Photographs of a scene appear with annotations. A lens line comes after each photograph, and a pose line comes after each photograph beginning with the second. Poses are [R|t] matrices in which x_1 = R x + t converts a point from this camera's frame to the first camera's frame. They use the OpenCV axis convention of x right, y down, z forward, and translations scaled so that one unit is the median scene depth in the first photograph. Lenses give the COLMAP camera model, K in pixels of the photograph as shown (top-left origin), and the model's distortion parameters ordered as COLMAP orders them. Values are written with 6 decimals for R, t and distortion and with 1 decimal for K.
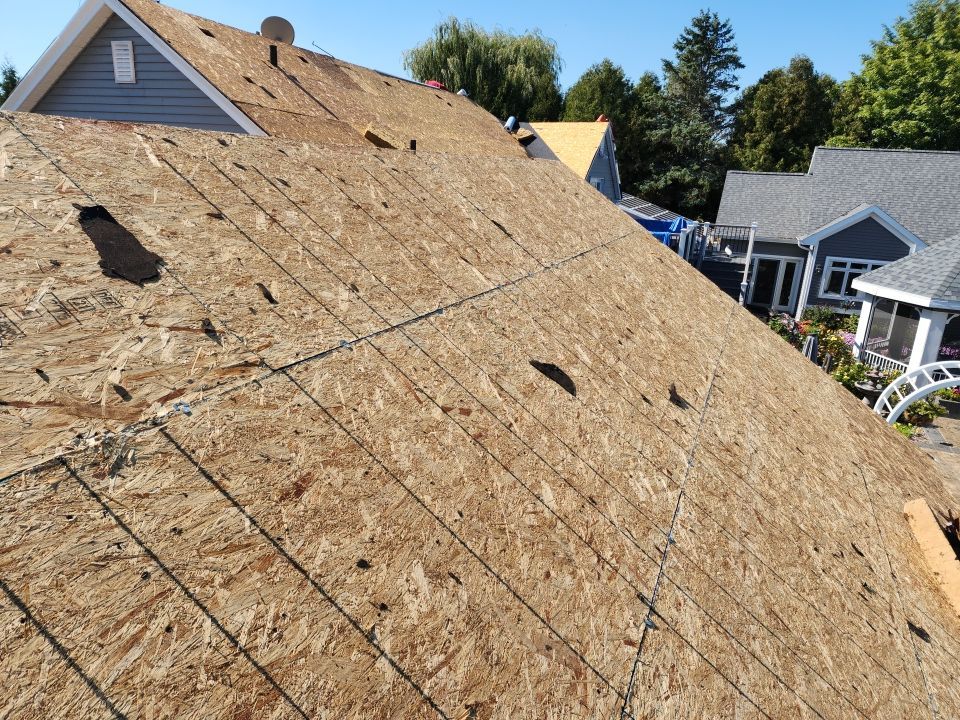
lens RADIAL K [[626.9, 0, 493.2], [0, 626.9, 365.6], [0, 0, 1]] dist [0.068437, -0.053590]
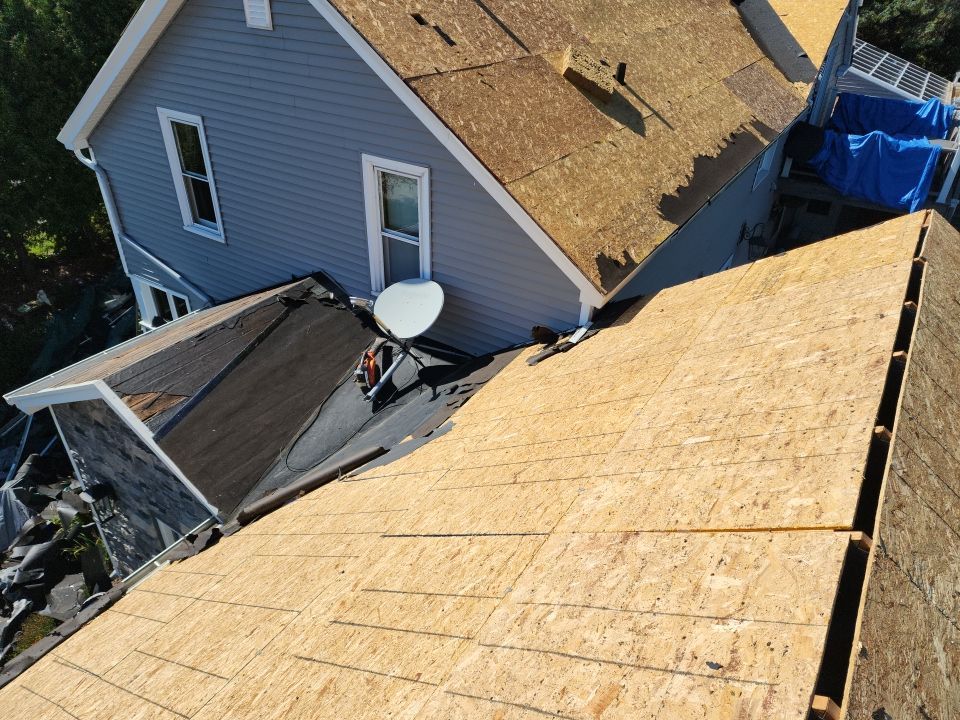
lens RADIAL K [[626.9, 0, 493.2], [0, 626.9, 365.6], [0, 0, 1]] dist [0.068437, -0.053590]
pose [[0.982834, 0.072974, -0.169446, -0.157034], [-0.026421, 0.964654, 0.262192, -0.268203], [0.182590, -0.253214, 0.950023, 0.251308]]
